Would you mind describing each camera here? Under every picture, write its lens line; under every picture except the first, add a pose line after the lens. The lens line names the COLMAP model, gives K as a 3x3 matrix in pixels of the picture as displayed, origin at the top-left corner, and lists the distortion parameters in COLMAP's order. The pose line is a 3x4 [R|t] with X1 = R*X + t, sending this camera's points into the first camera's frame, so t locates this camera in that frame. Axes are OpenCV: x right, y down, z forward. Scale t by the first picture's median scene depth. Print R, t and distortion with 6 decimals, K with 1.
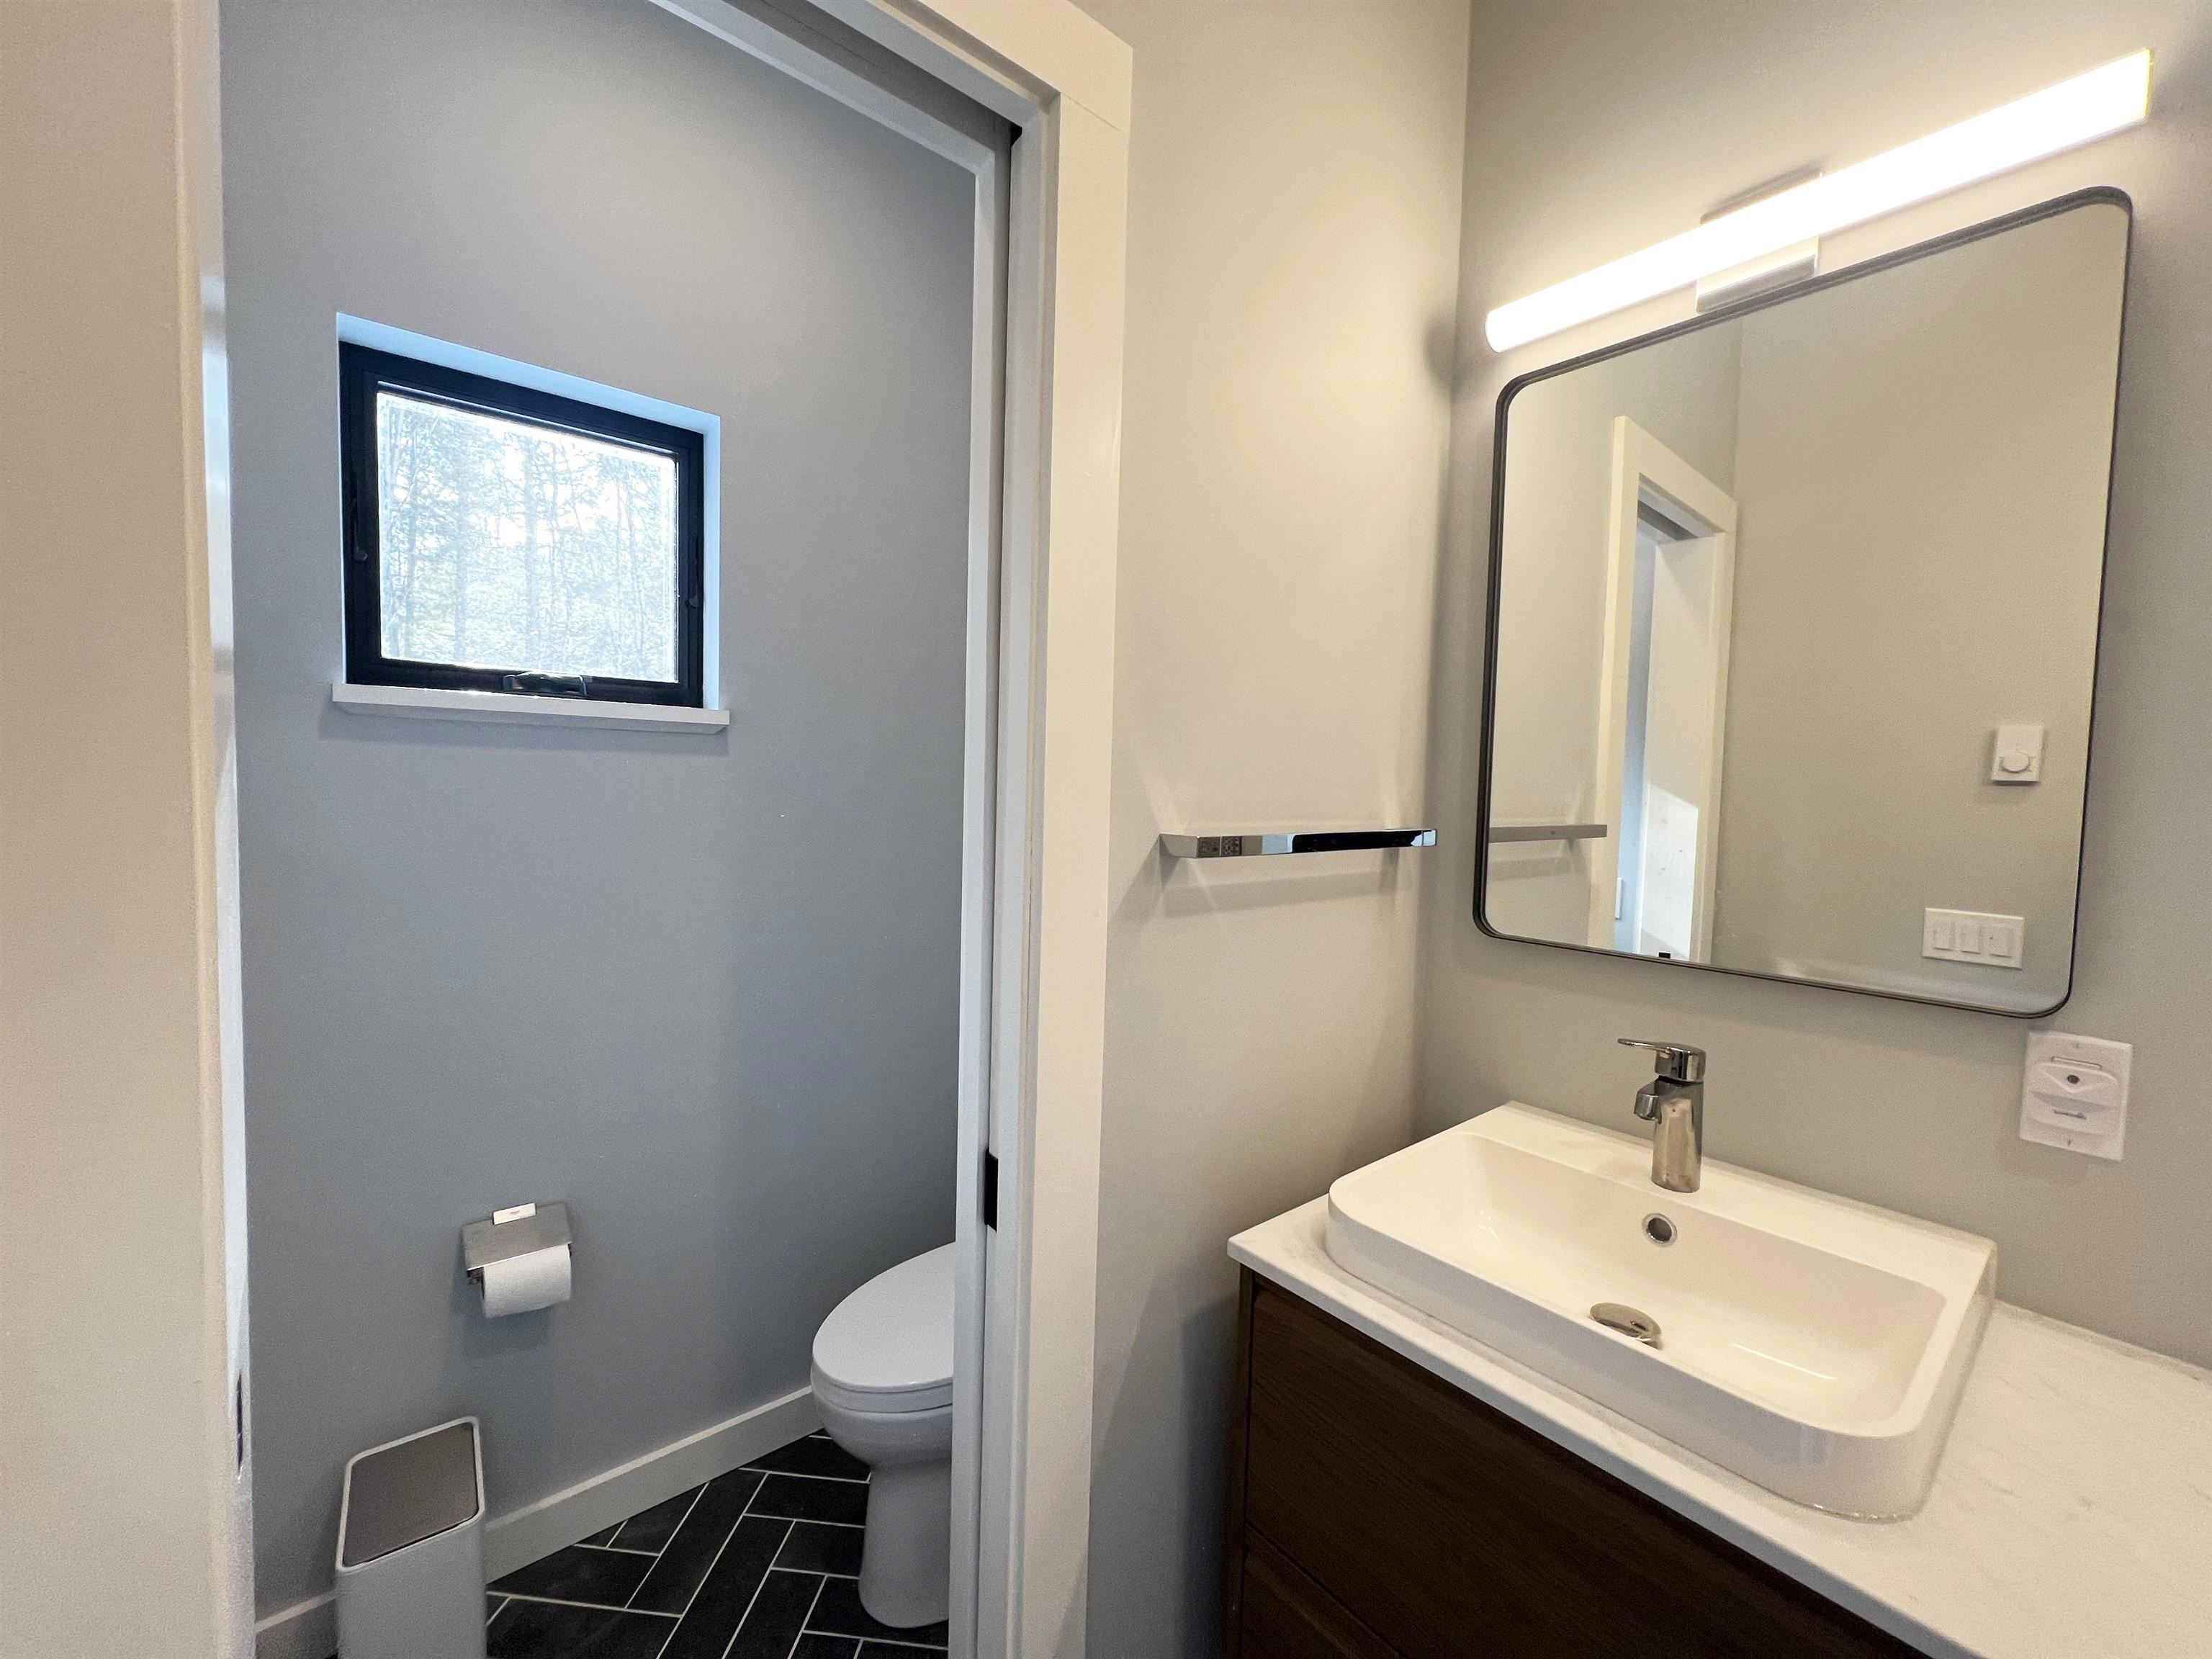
lens RADIAL K [[873.8, 0, 1106.0], [0, 873.8, 829.5], [0, 0, 1]] dist [-0.008270, -0.000252]
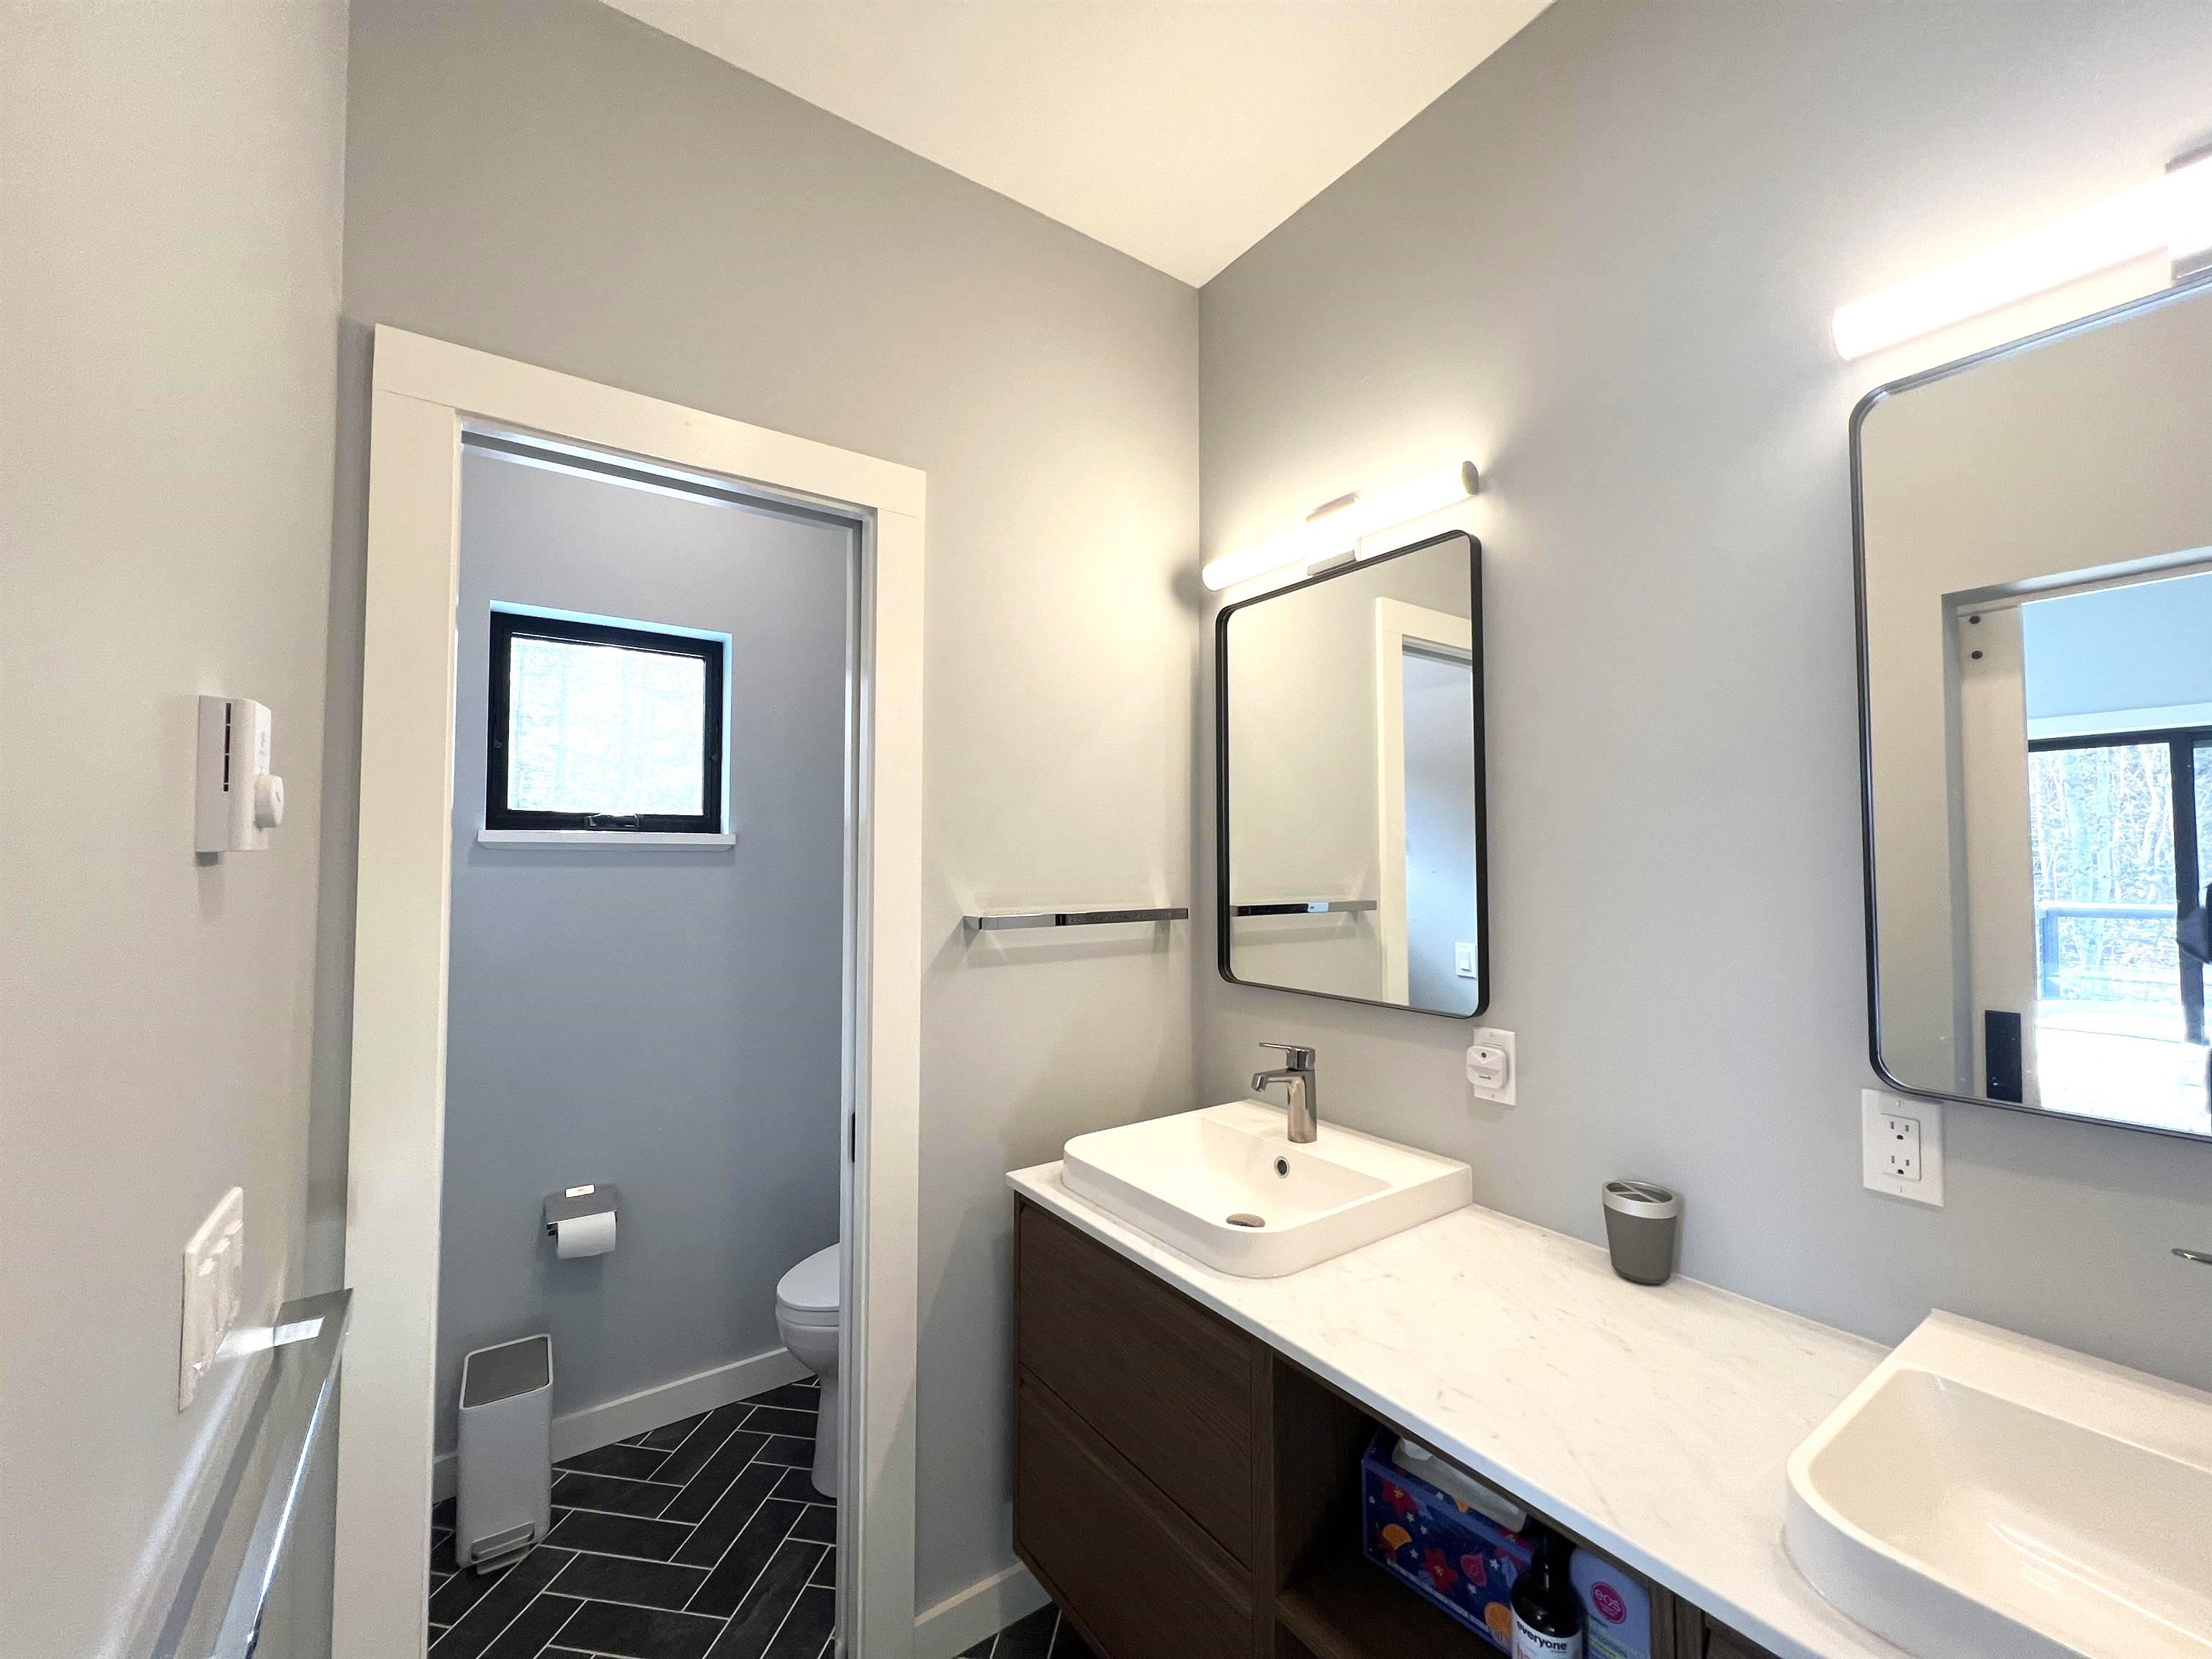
lens RADIAL K [[872.0, 0, 1106.0], [0, 872.0, 829.5], [0, 0, 1]] dist [-0.014236, 0.000294]
pose [[0.996877, -0.029182, -0.073385, 0.345772], [0.022367, 0.995504, -0.092037, 0.000467], [0.075741, 0.090108, 0.993048, -0.457557]]
